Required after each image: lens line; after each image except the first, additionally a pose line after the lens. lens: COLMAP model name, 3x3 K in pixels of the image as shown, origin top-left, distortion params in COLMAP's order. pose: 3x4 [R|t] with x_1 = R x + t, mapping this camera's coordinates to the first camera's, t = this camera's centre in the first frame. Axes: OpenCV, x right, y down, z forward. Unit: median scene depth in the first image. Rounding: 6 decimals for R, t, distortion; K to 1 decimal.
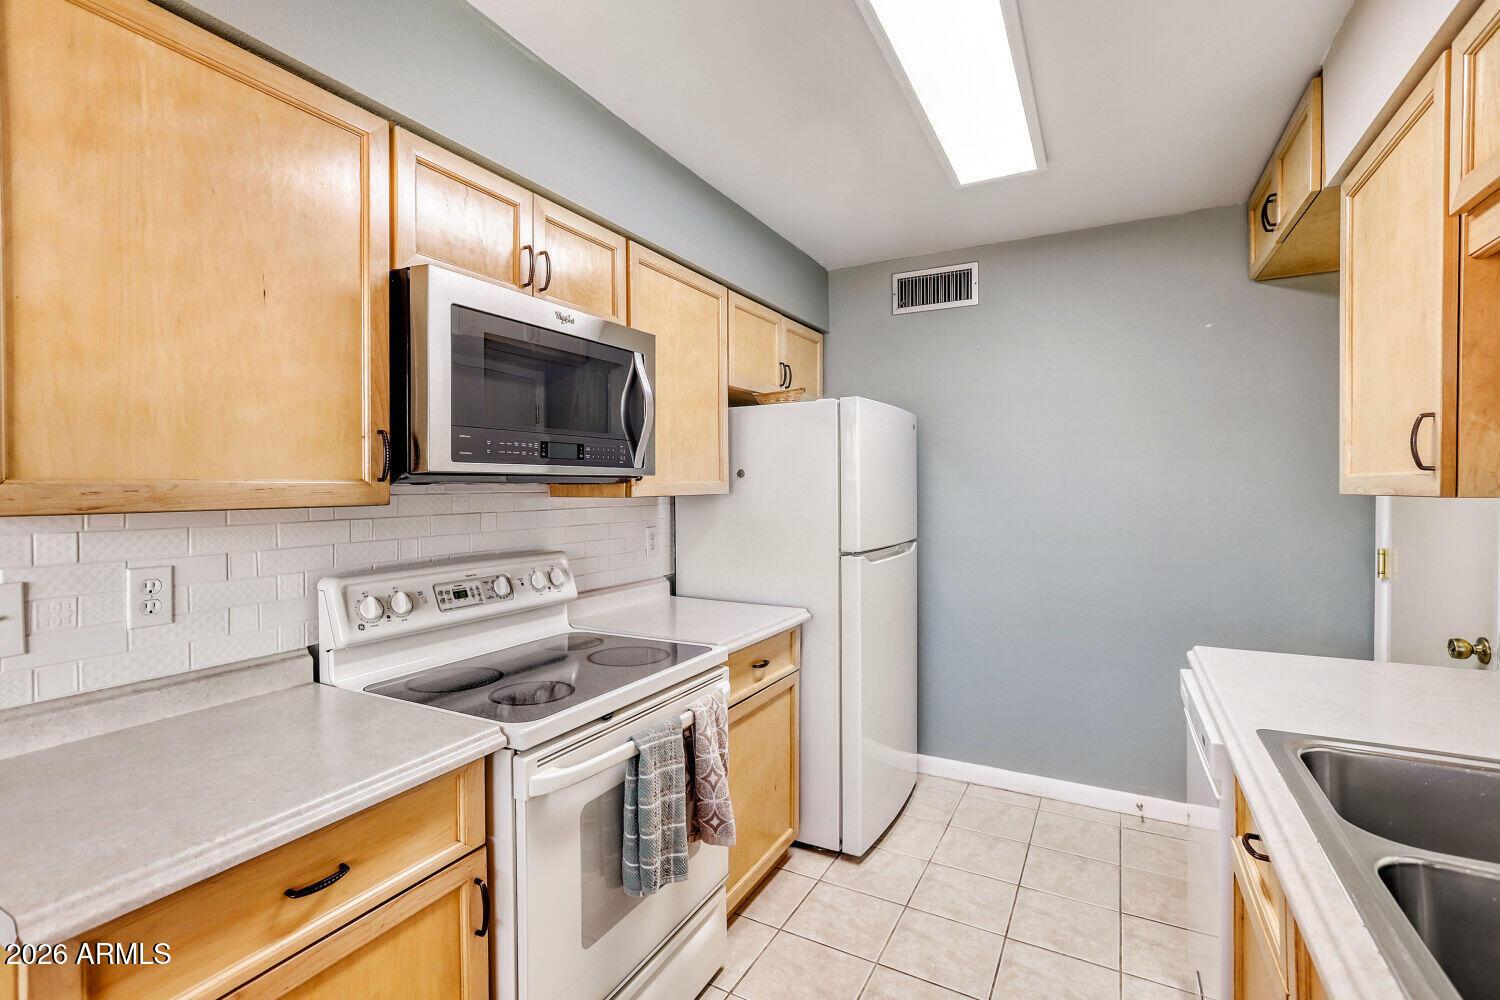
lens RADIAL K [[682.7, 0, 747.5], [0, 682.7, 491.3], [0, 0, 1]] dist [-0.055621, 0.027739]
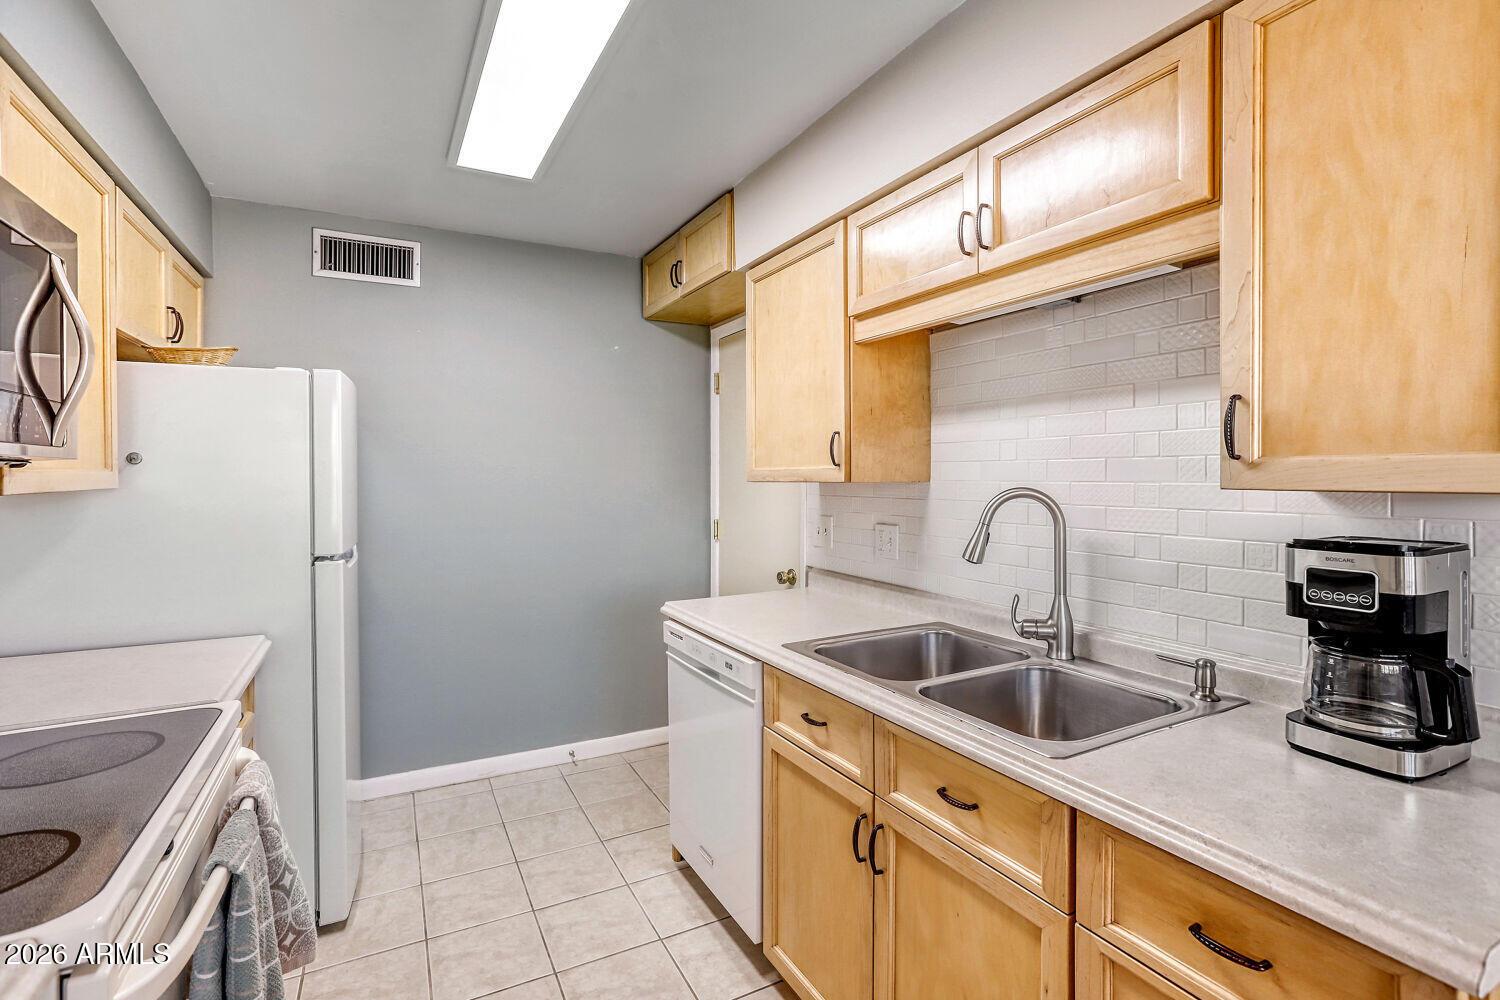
lens RADIAL K [[673.4, 0, 735.4], [0, 673.4, 480.4], [0, 0, 1]] dist [-0.047709, 0.024388]
pose [[0.548297, -0.004070, 0.836274, -0.262048], [0.008474, 0.999964, -0.000689, 0.001640], [-0.836241, 0.007464, 0.548311, 0.147310]]
